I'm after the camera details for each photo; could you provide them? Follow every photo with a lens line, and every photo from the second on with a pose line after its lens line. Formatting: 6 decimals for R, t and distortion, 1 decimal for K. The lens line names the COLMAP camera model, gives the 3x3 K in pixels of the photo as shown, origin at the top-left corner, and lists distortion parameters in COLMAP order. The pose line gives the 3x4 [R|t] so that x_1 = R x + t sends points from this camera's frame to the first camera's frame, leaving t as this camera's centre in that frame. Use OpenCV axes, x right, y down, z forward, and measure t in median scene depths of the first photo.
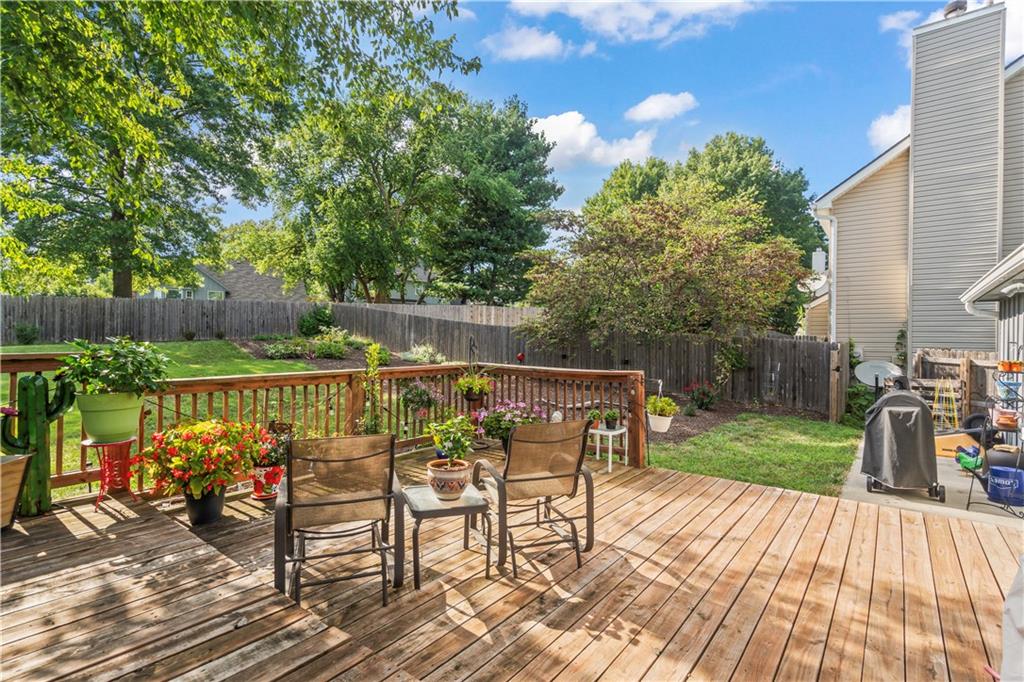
lens RADIAL K [[486.7, 0, 509.6], [0, 486.7, 343.3], [0, 0, 1]] dist [-0.000668, -0.000046]
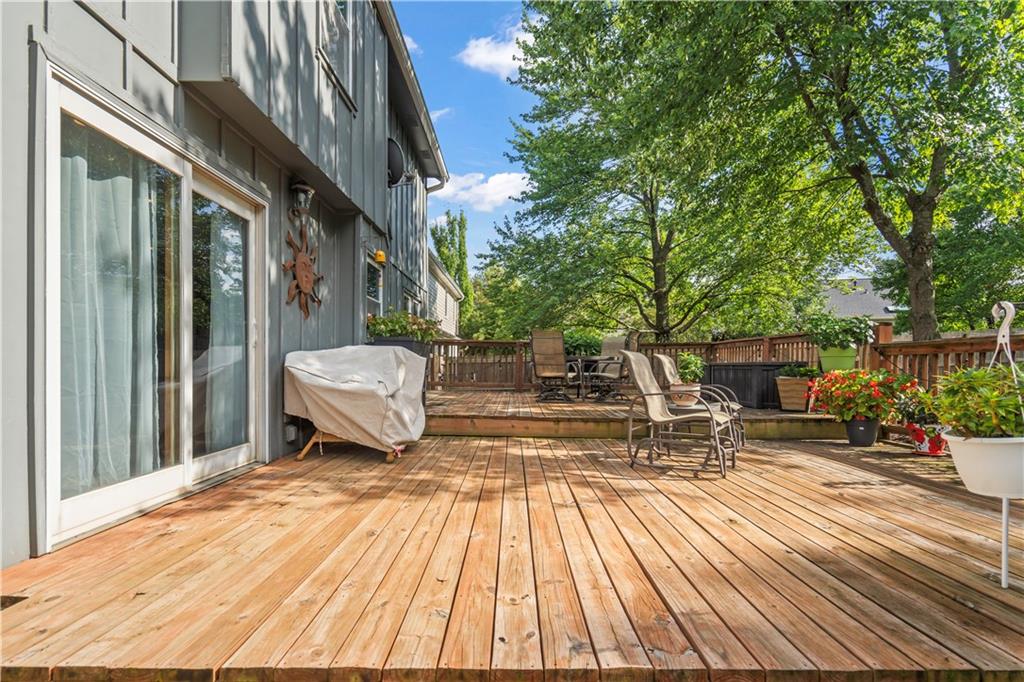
lens RADIAL K [[486.7, 0, 506.4], [0, 486.7, 373.2], [0, 0, 1]] dist [-0.000668, -0.000046]
pose [[-0.792916, 0.001517, -0.609329, 1.292735], [-0.006943, 0.999909, 0.011525, 0.213943], [0.609291, 0.013368, -0.792834, 1.974173]]
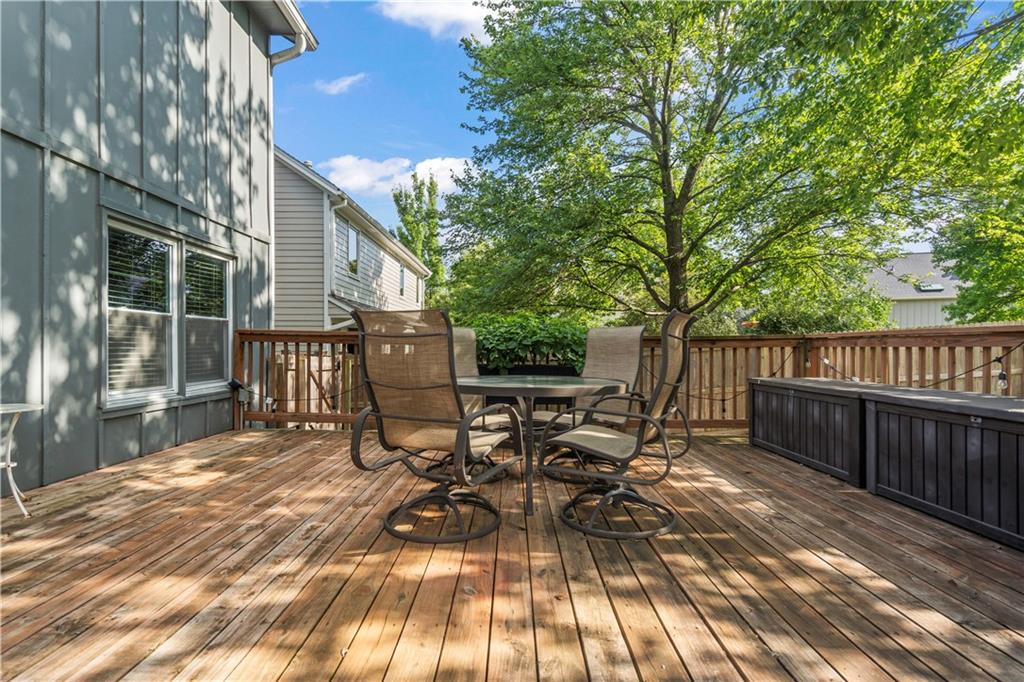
lens RADIAL K [[486.7, 0, 503.8], [0, 486.7, 343.1], [0, 0, 1]] dist [-0.000668, -0.000046]
pose [[-0.791273, -0.012411, -0.611337, -0.126933], [-0.003687, 0.999873, -0.015526, 0.078188], [0.611452, -0.010031, -0.791218, 0.764629]]
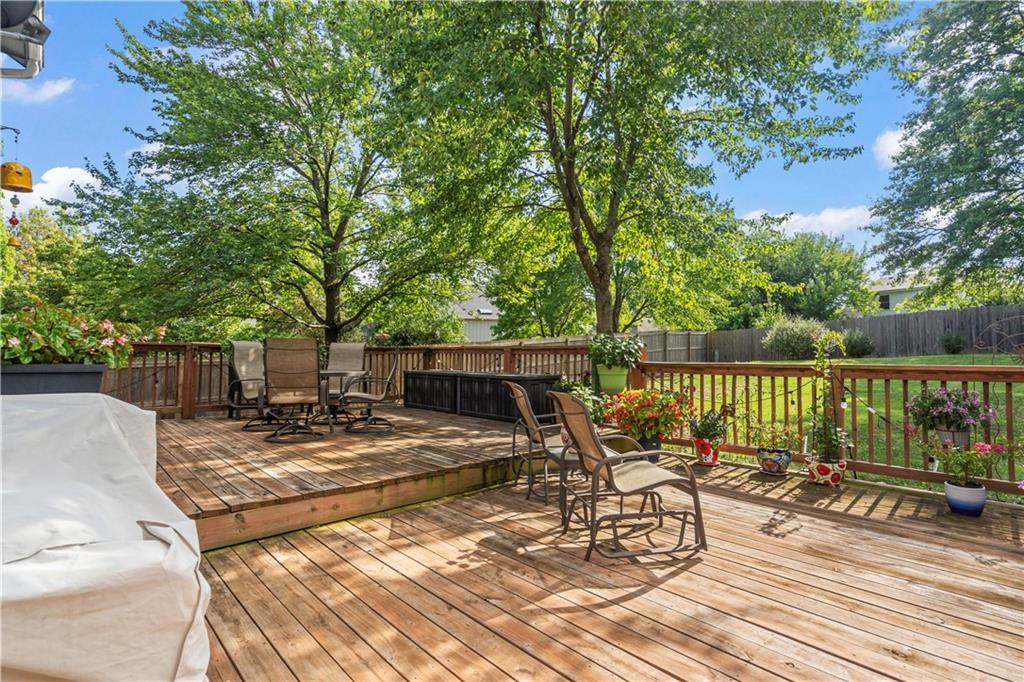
lens RADIAL K [[486.7, 0, 504.8], [0, 486.7, 339.8], [0, 0, 1]] dist [-0.000668, -0.000046]
pose [[-0.154963, -0.033758, -0.987343, 1.181287], [0.001135, 0.999409, -0.034349, 0.080182], [0.987920, -0.006444, -0.154833, 1.074775]]
